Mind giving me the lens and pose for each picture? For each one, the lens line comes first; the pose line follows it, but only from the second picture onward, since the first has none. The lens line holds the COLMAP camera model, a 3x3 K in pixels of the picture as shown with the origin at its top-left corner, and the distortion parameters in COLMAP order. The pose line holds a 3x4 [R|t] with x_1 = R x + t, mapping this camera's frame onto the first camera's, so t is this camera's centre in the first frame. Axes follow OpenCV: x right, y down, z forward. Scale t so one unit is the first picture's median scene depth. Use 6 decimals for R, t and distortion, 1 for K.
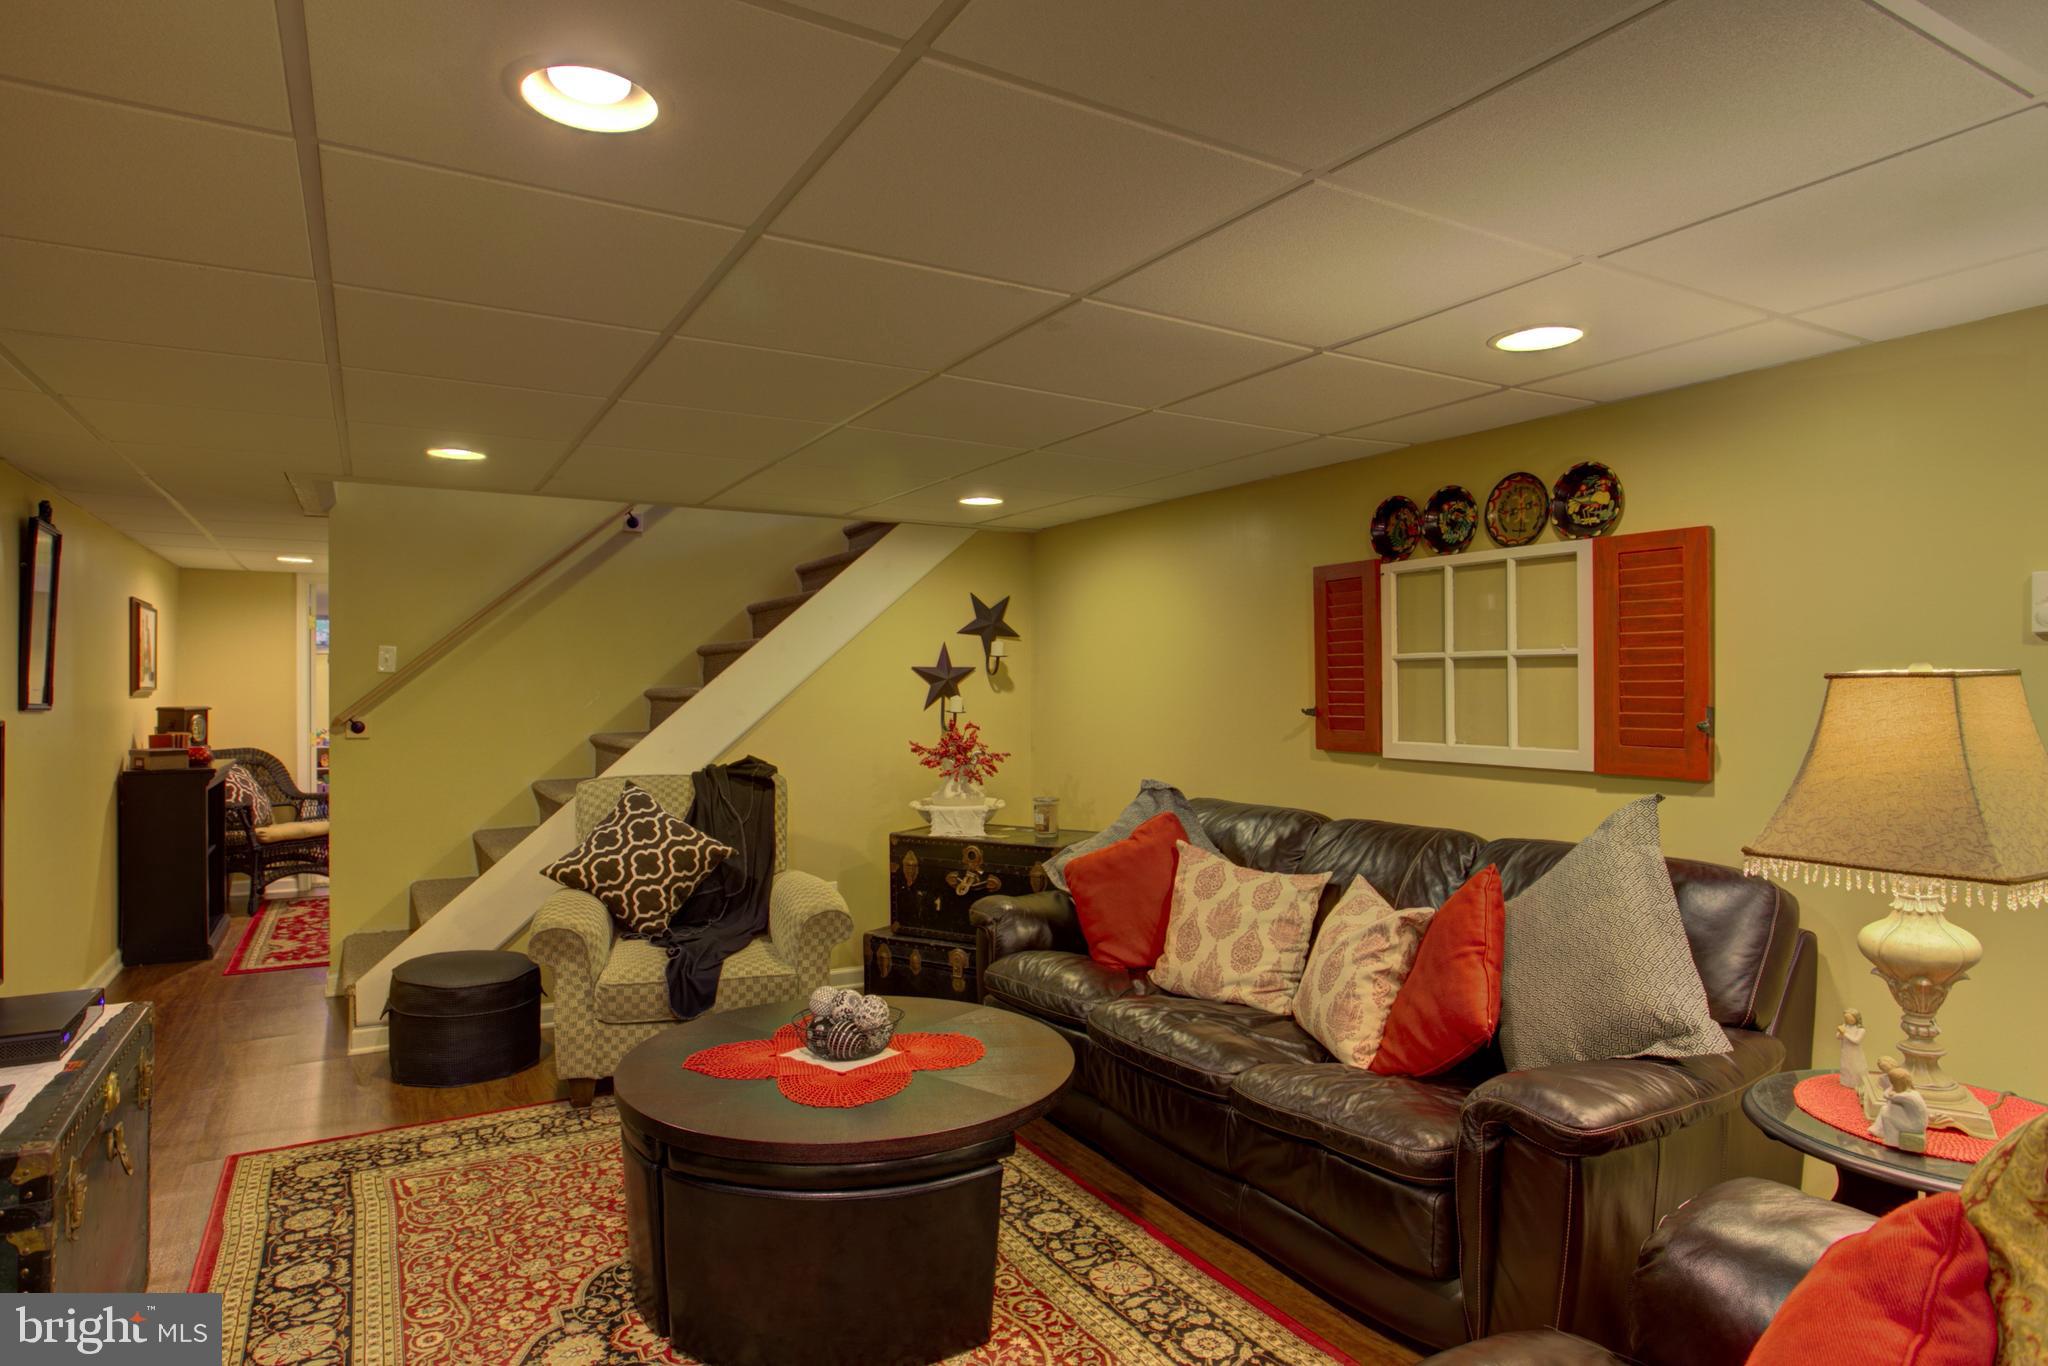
lens RADIAL K [[1137.7, 0, 1041.1], [0, 1137.7, 675.2], [0, 0, 1]] dist [-0.029941, 0.008070]
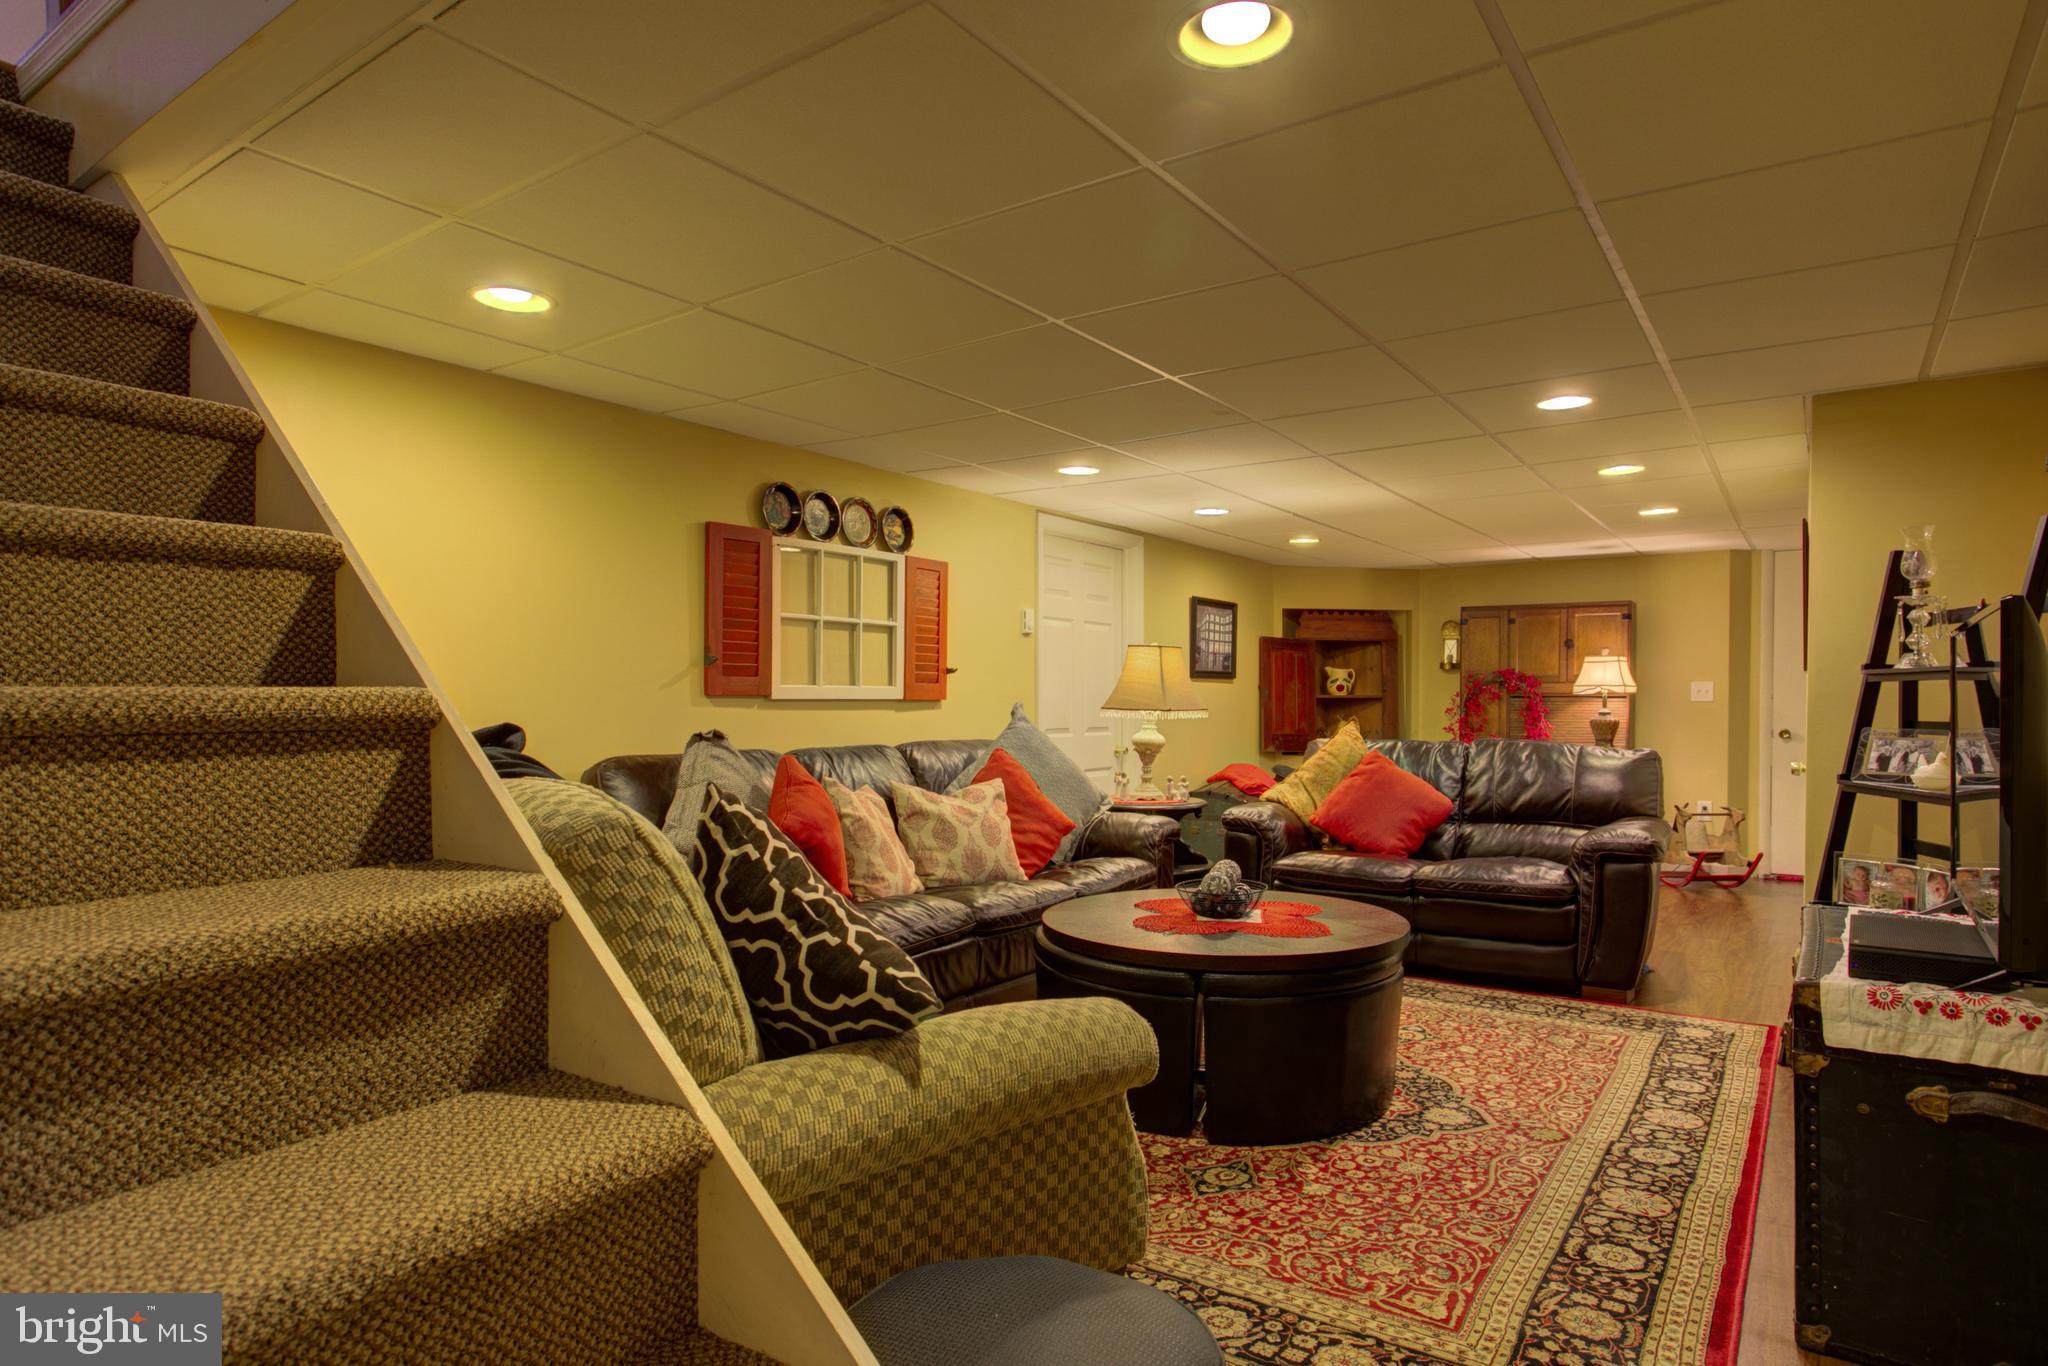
lens RADIAL K [[1137.7, 0, 1040.7], [0, 1137.7, 702.2], [0, 0, 1]] dist [-0.029941, 0.008070]
pose [[-0.416595, 0.003075, 0.909087, -1.192087], [-0.011374, 0.999898, -0.008595, 0.112015], [-0.909021, -0.013921, -0.416518, 1.667469]]
